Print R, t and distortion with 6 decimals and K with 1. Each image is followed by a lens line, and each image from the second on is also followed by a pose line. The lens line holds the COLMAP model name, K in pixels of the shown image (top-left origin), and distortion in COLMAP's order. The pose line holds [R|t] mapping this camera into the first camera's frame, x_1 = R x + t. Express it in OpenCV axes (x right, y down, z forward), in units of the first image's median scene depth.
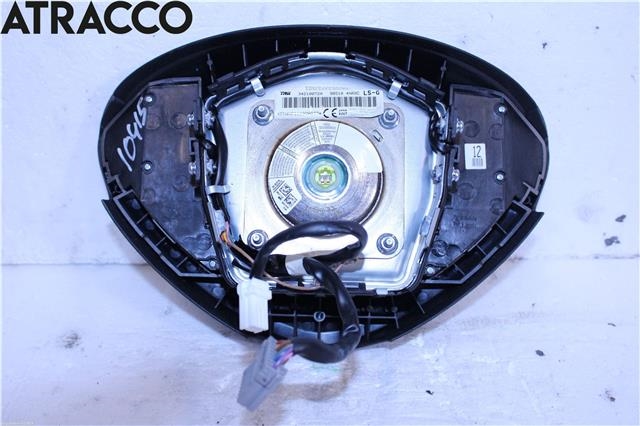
lens RADIAL K [[760.3, 0, 320.9], [0, 760.3, 212.1], [0, 0, 1]] dist [0.013669, 0.000000]
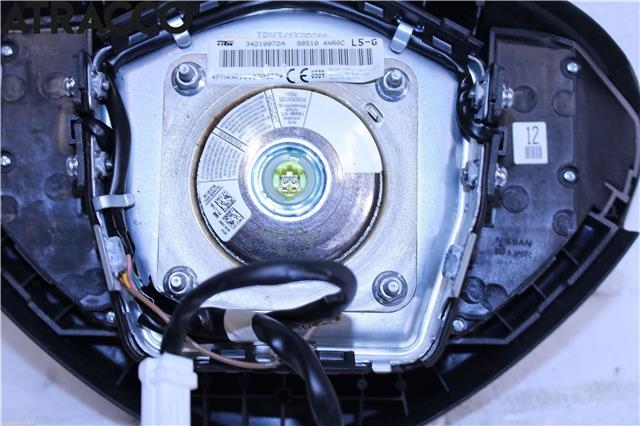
lens RADIAL K [[994.0, 0, 319.6], [0, 994.0, 213.7], [0, 0, 1]] dist [0.051299, 0.000000]
pose [[0.999905, -0.002551, 0.013541, 0.019075], [0.002143, 0.999545, 0.030082, -0.042739], [-0.013612, -0.030050, 0.999456, 0.190471]]
